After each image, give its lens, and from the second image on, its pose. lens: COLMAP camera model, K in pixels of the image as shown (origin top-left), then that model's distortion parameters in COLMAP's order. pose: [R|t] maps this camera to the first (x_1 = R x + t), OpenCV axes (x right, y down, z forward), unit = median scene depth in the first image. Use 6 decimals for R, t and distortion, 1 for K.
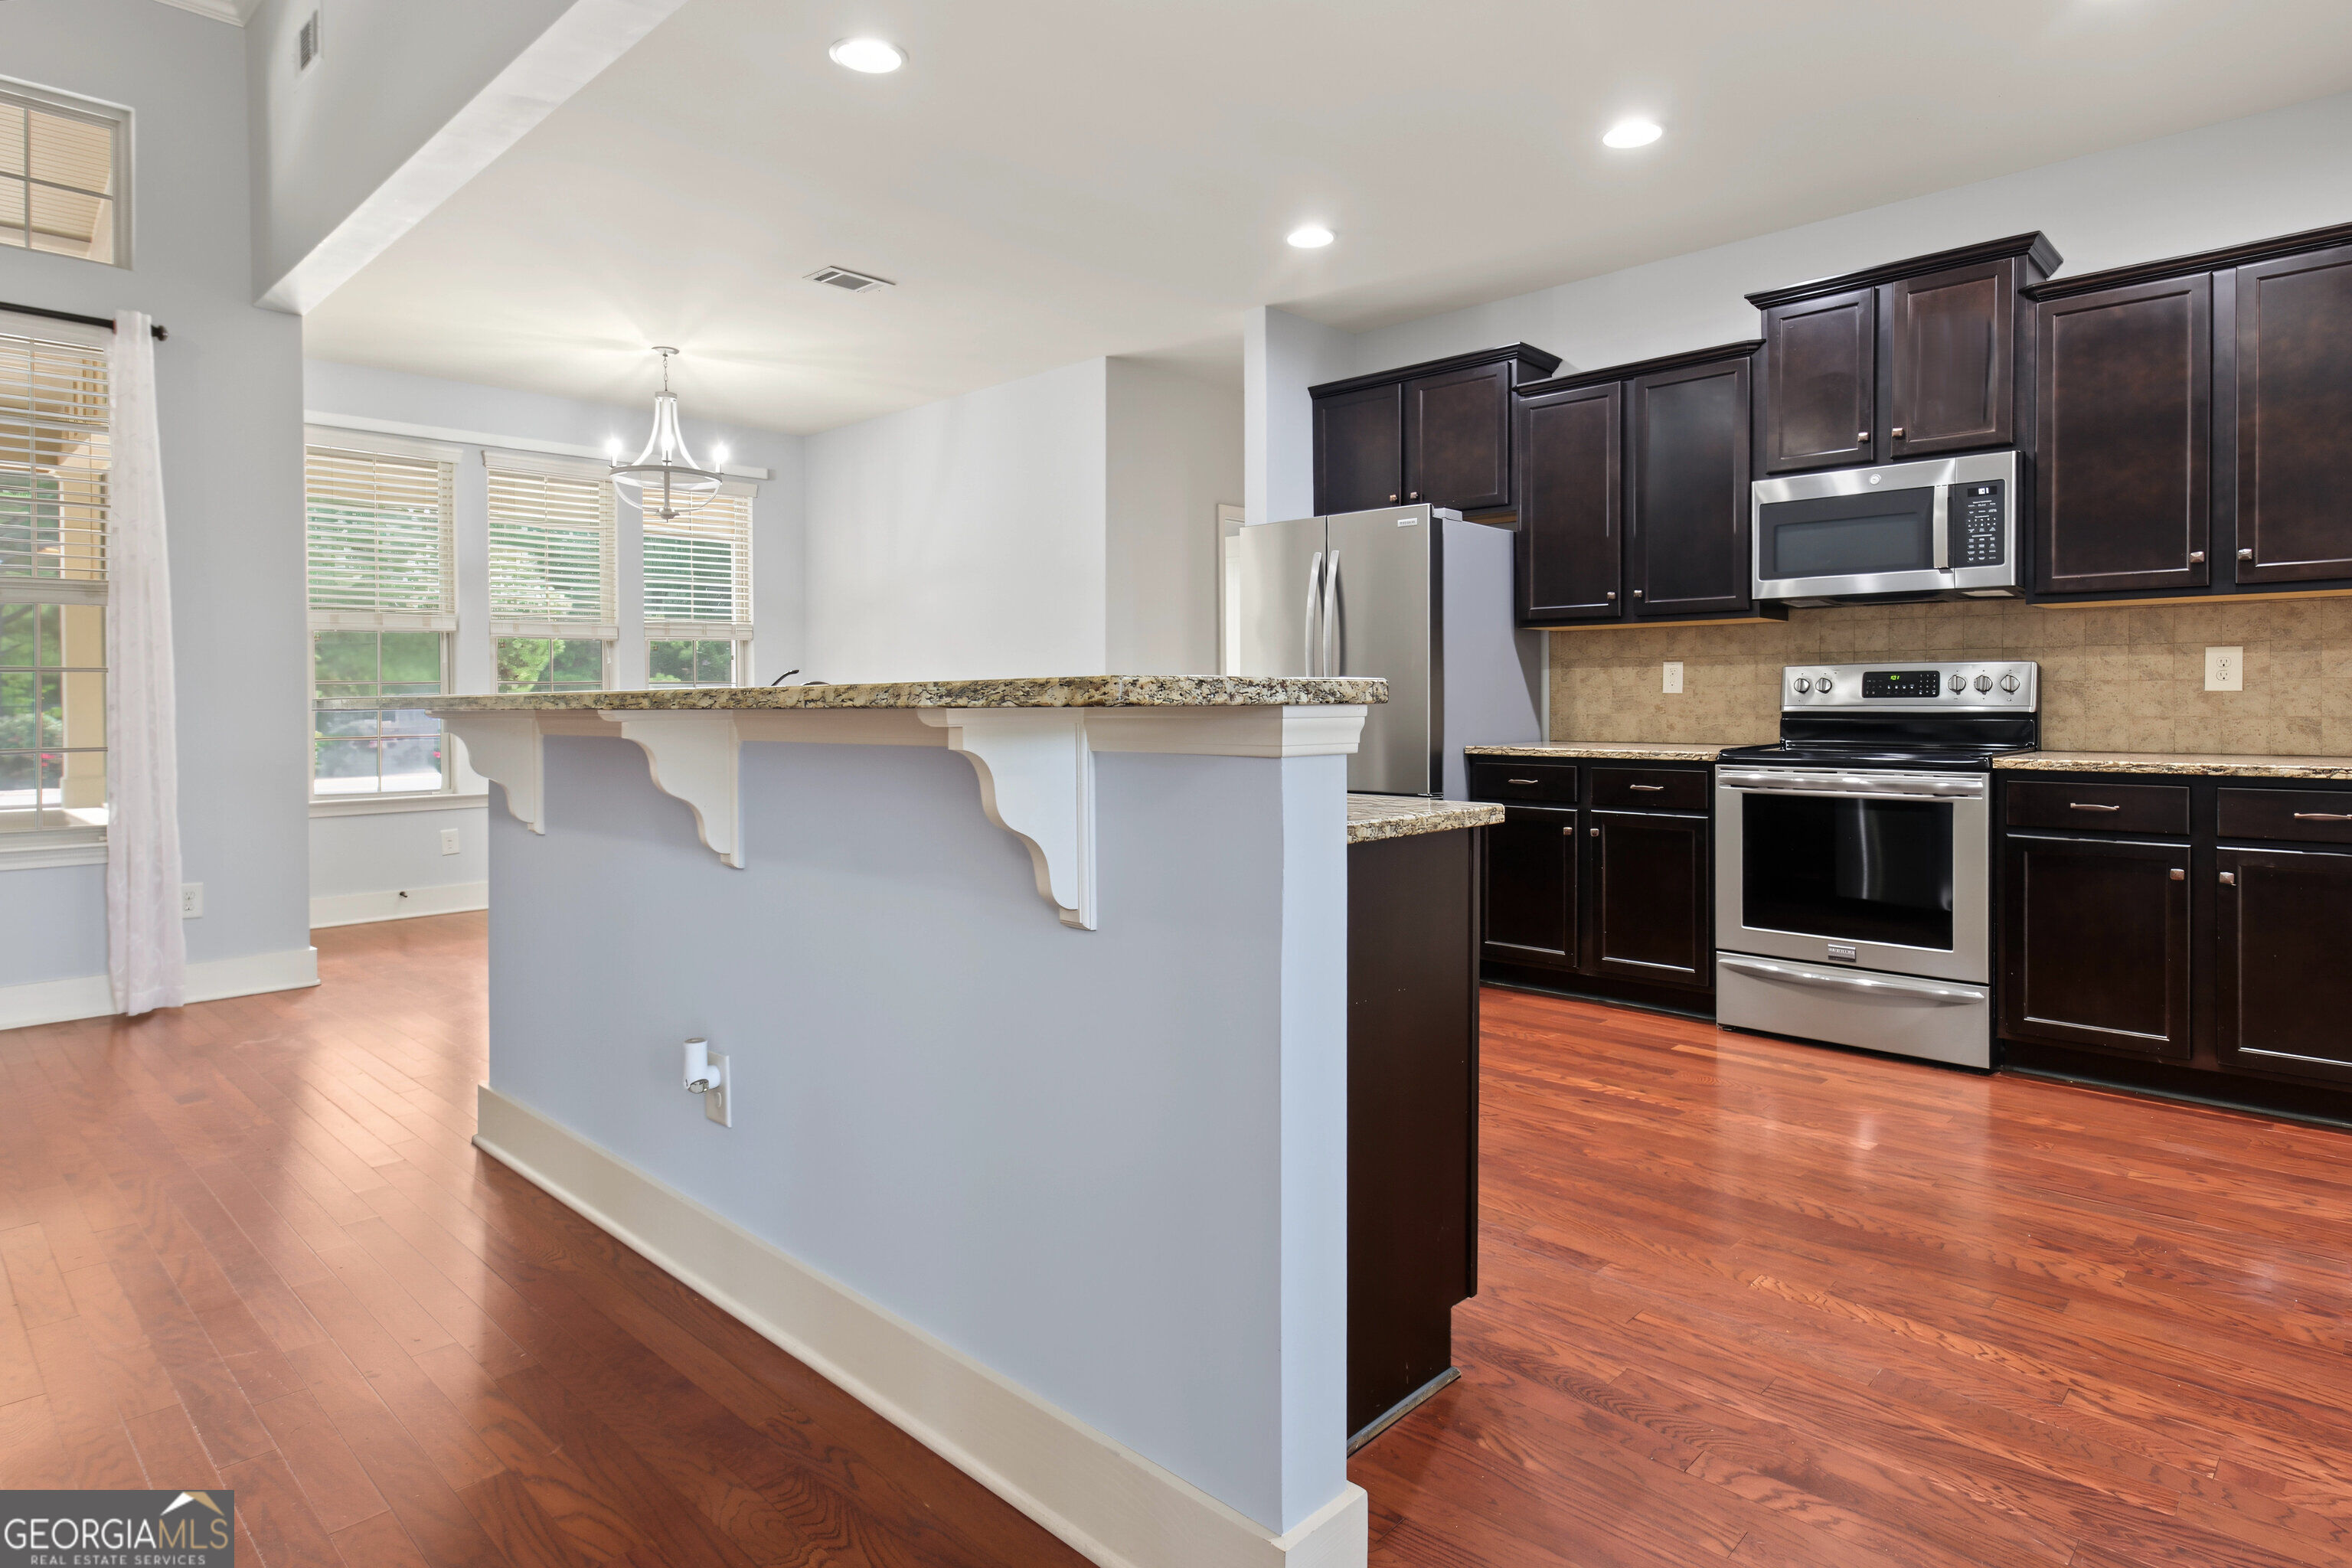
lens RADIAL K [[1277.2, 0, 1176.1], [0, 1277.2, 718.4], [0, 0, 1]] dist [0.004957, 0.000539]
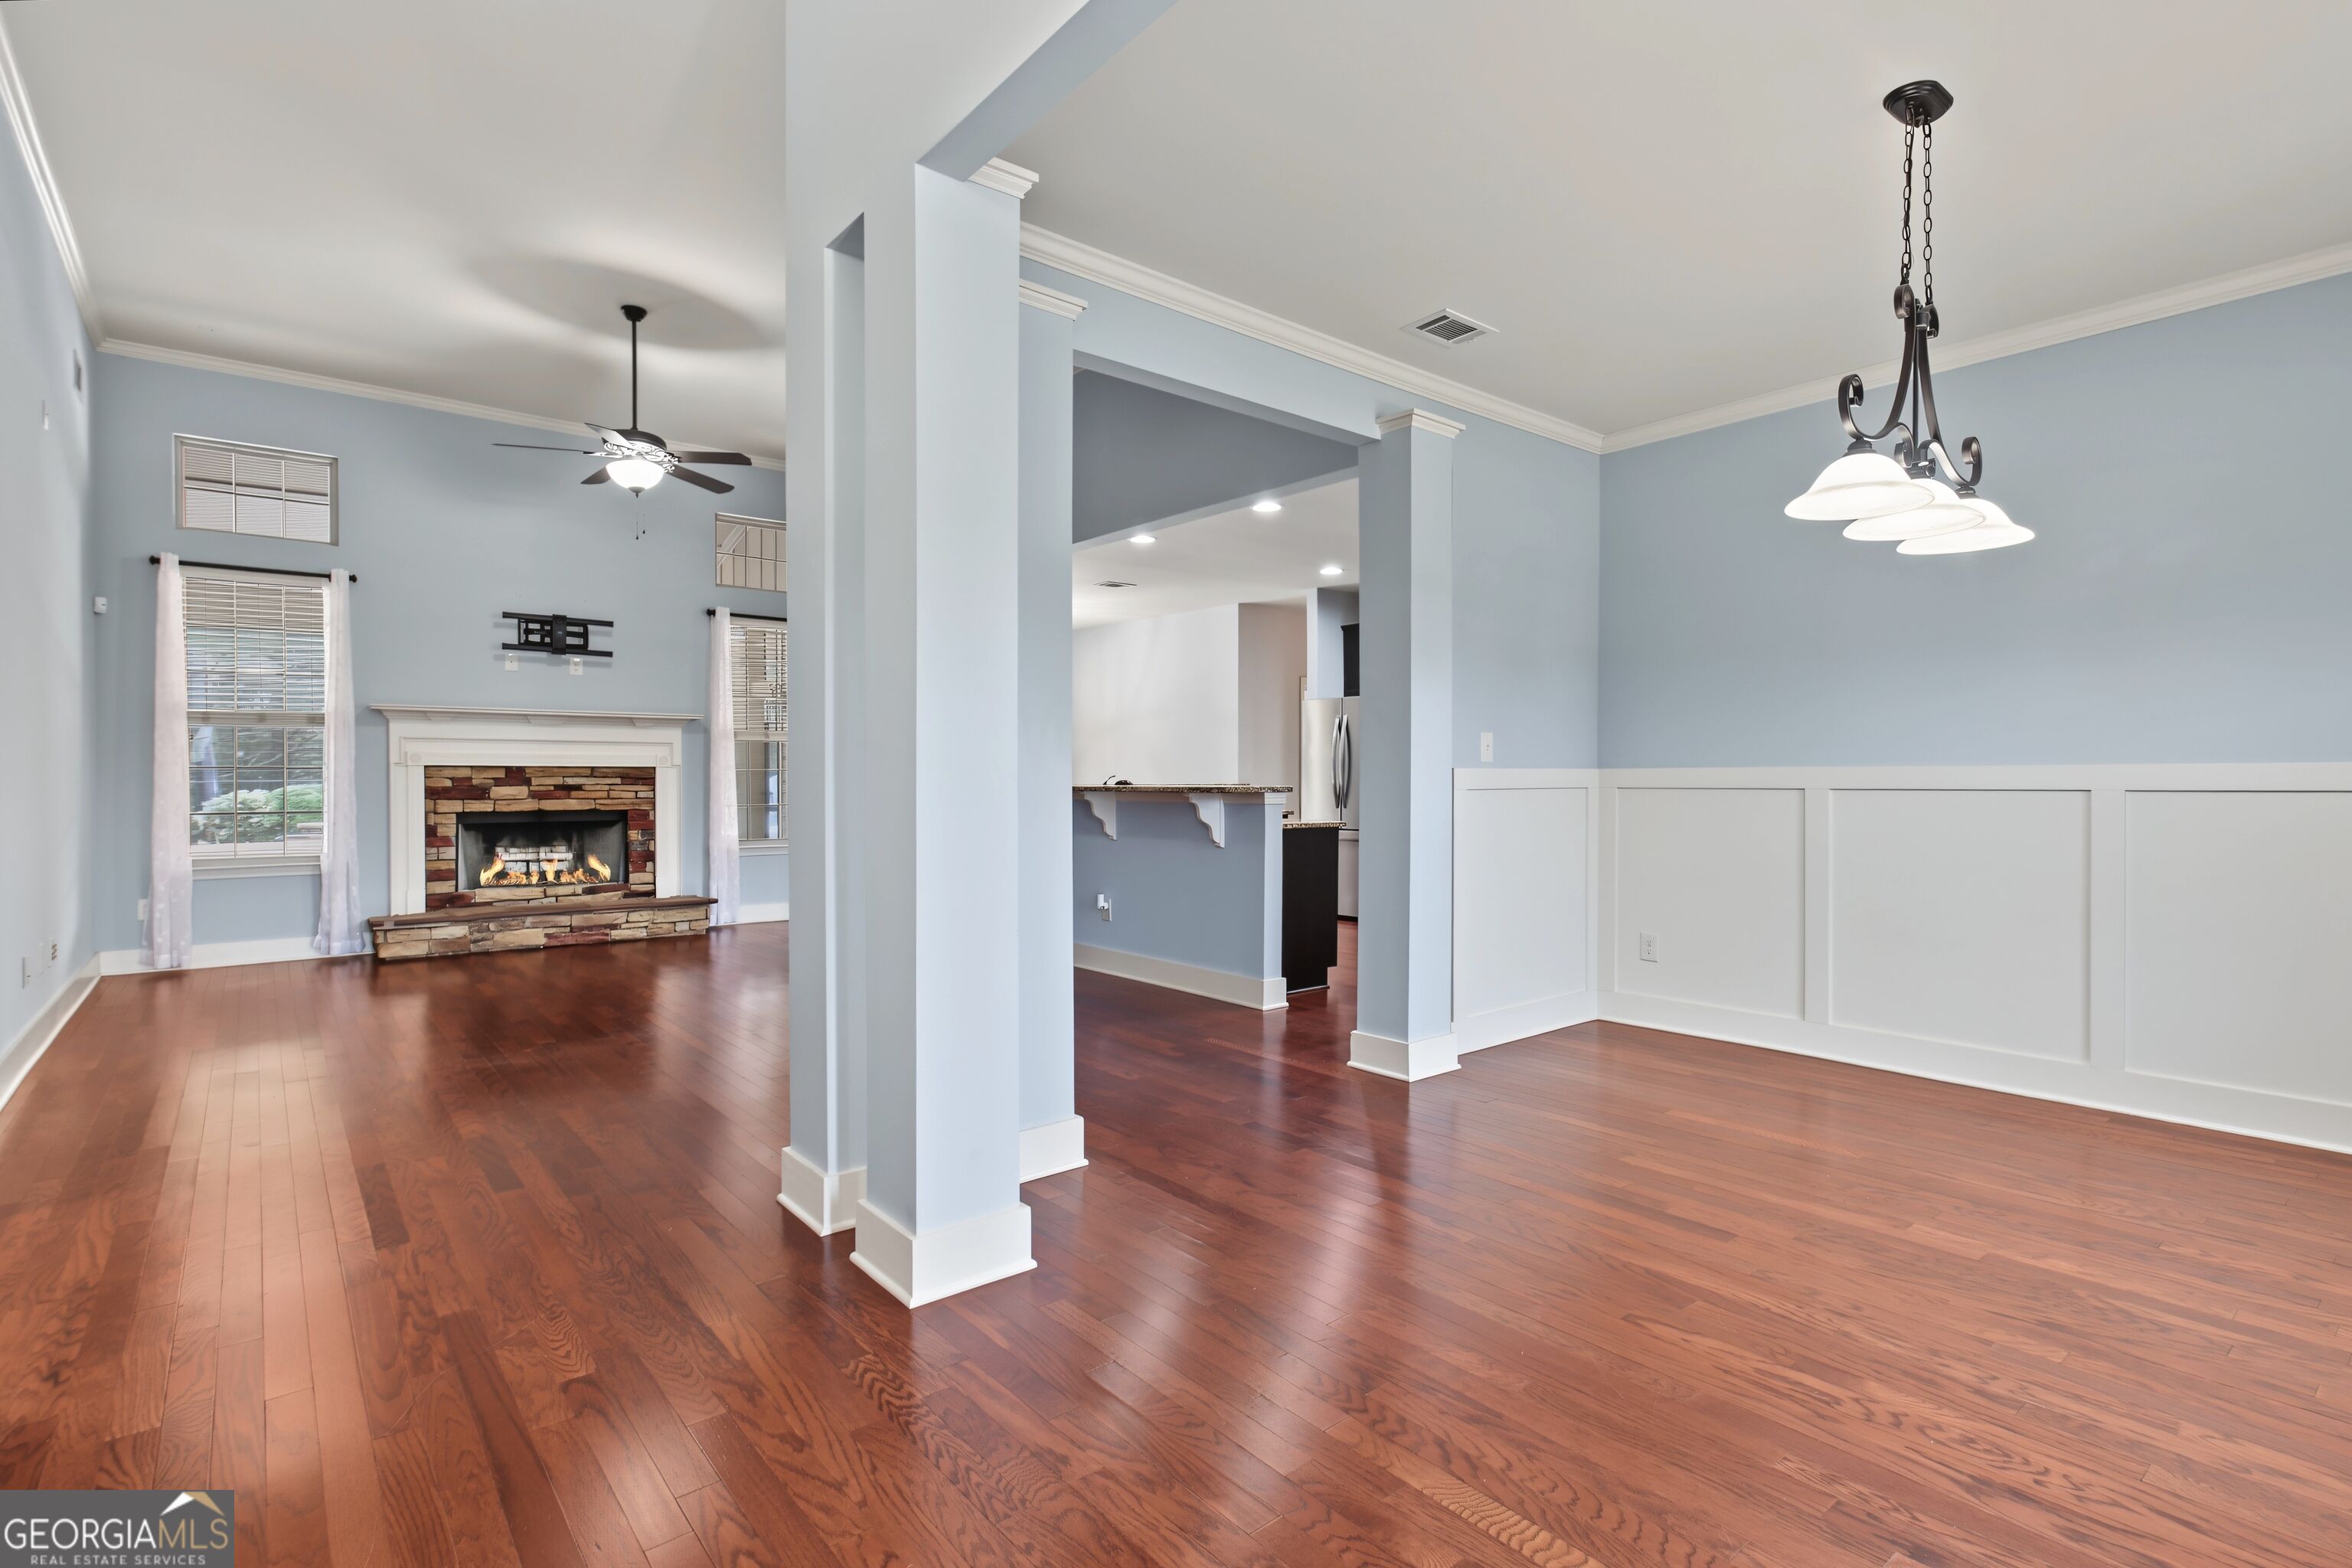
lens RADIAL K [[1107.1, 0, 1164.6], [0, 1107.1, 785.5], [0, 0, 1]] dist [0.031916, -0.017536]
pose [[0.991268, 0.006269, -0.131710, 0.083093], [-0.007027, 0.999961, -0.005287, -0.004238], [0.131672, 0.006167, 0.991274, -0.994318]]
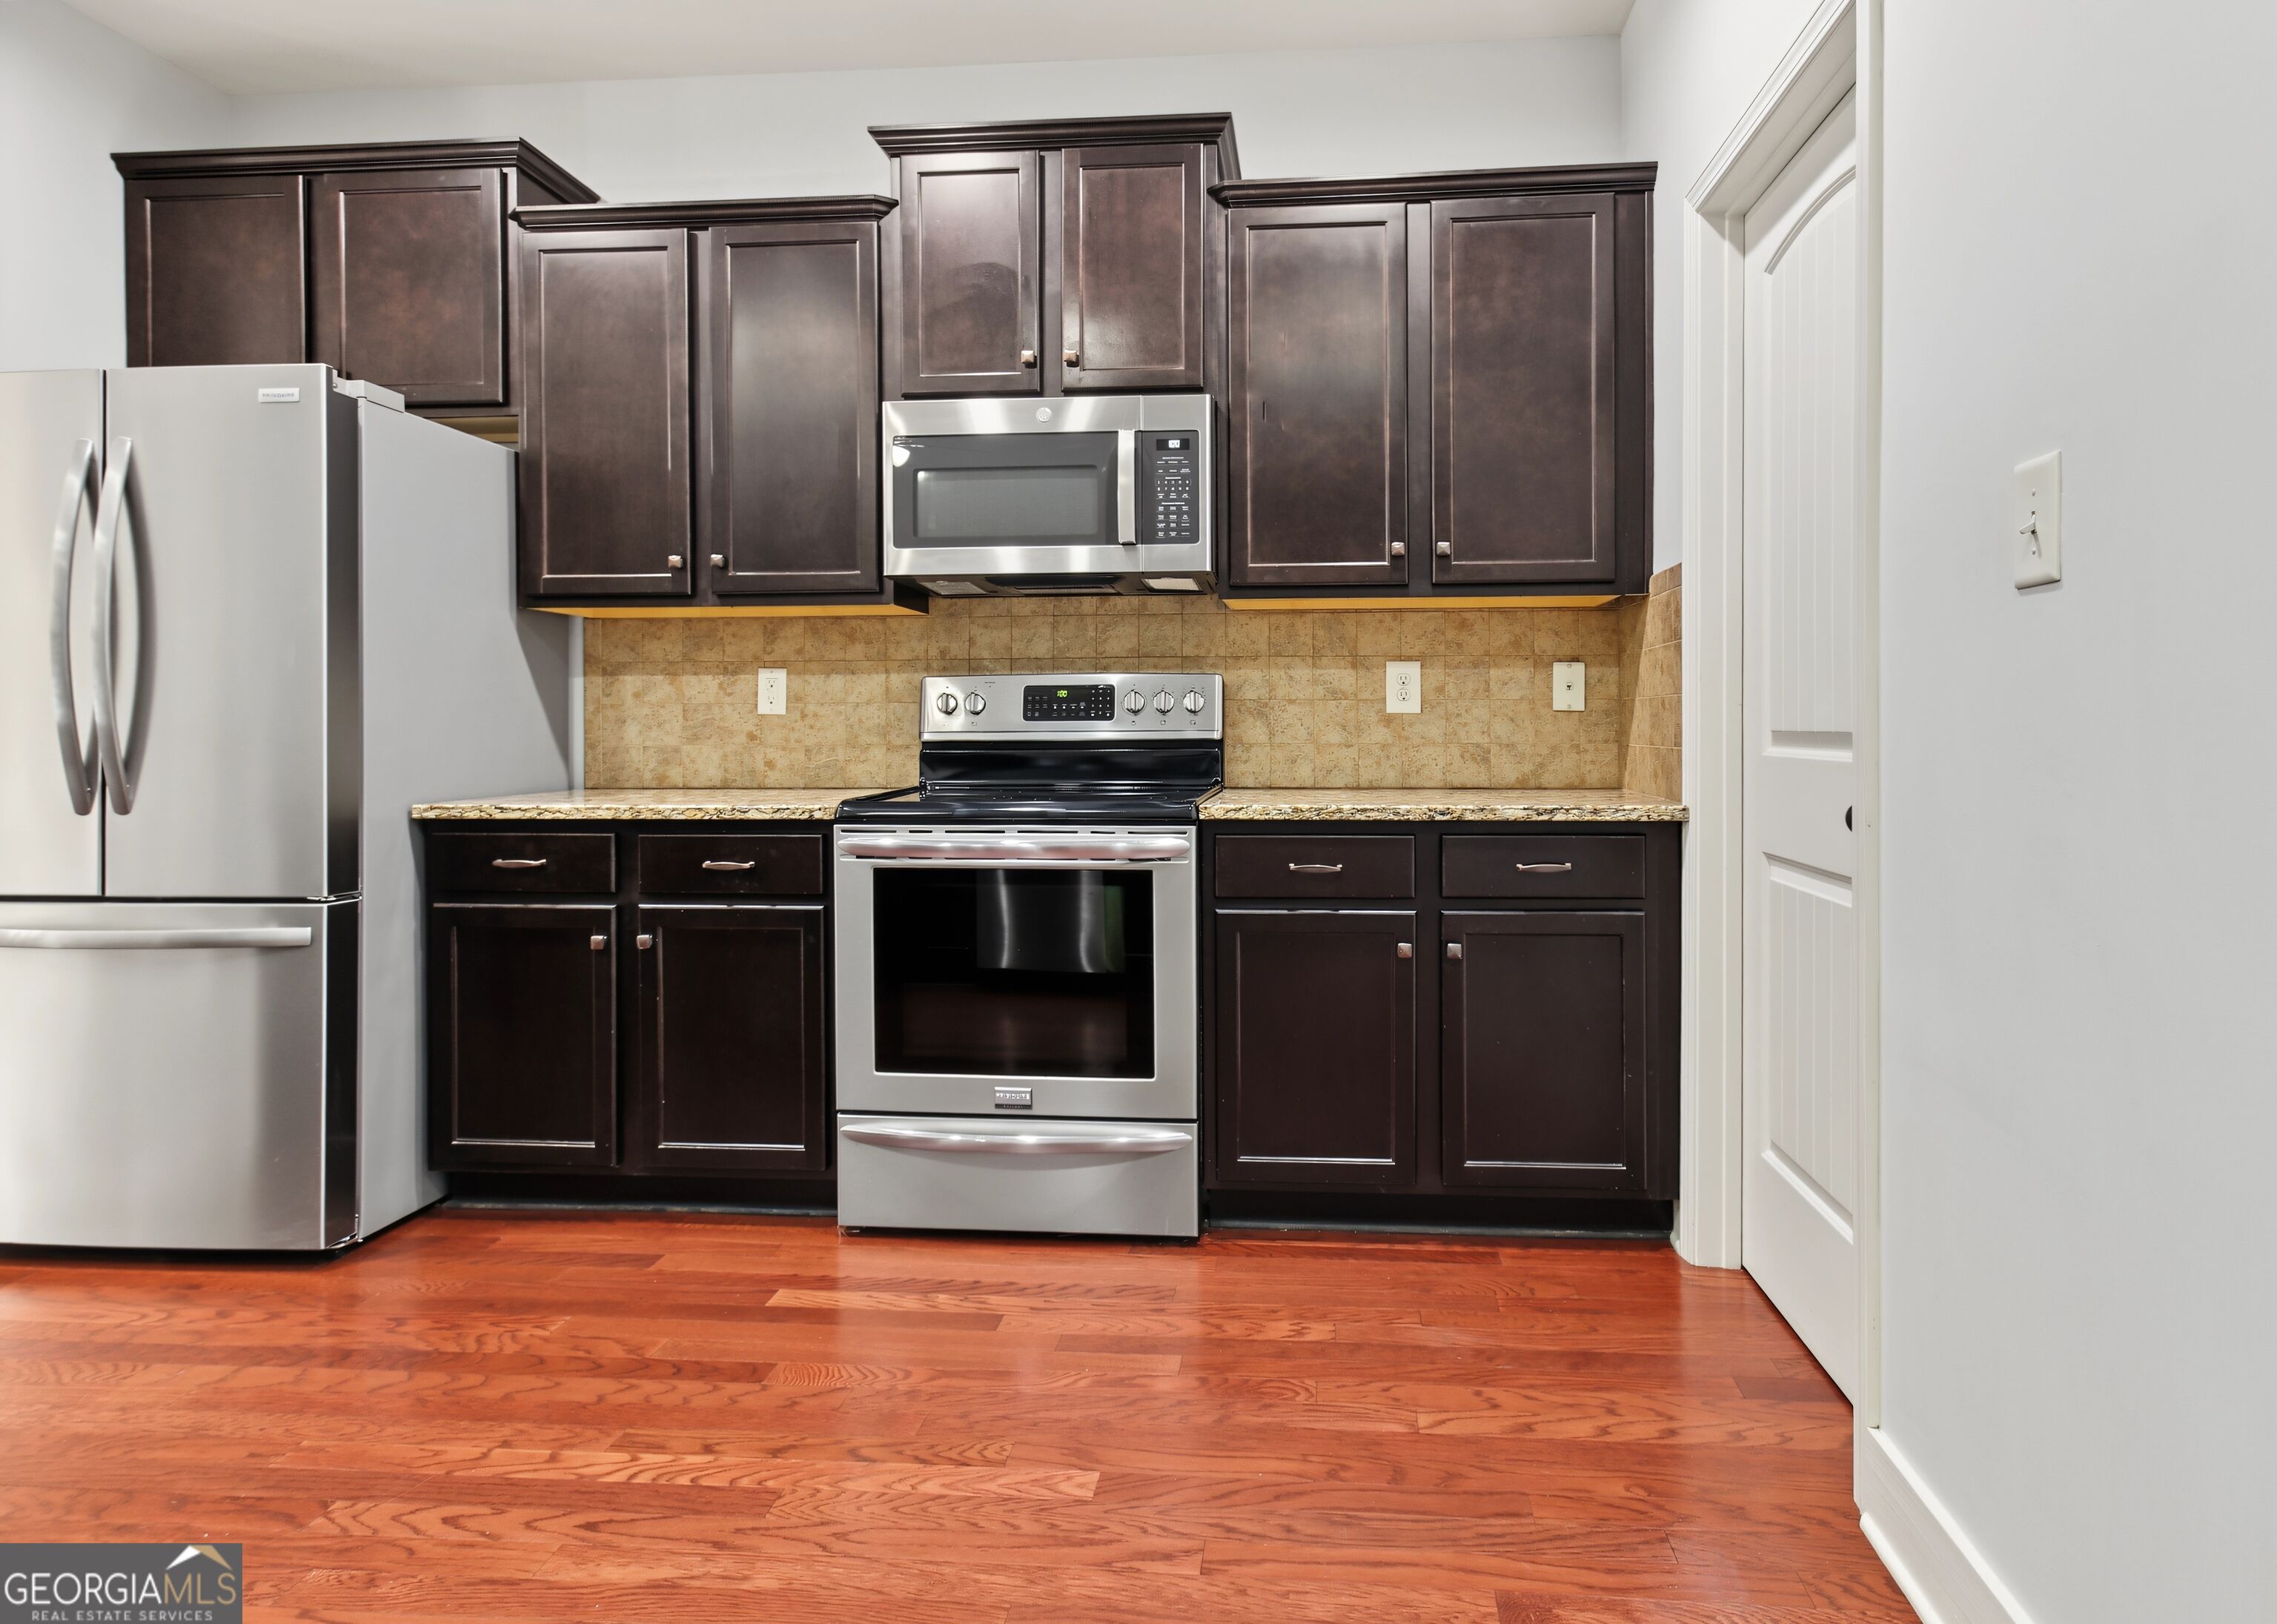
lens RADIAL K [[1318.1, 0, 1205.3], [0, 1318.1, 725.1], [0, 0, 1]] dist [0.006438, 0.002227]
pose [[0.779850, -0.001931, 0.625964, 0.153687], [0.009719, 0.999912, -0.009025, -0.006453], [-0.625891, 0.013122, 0.779800, 0.367179]]
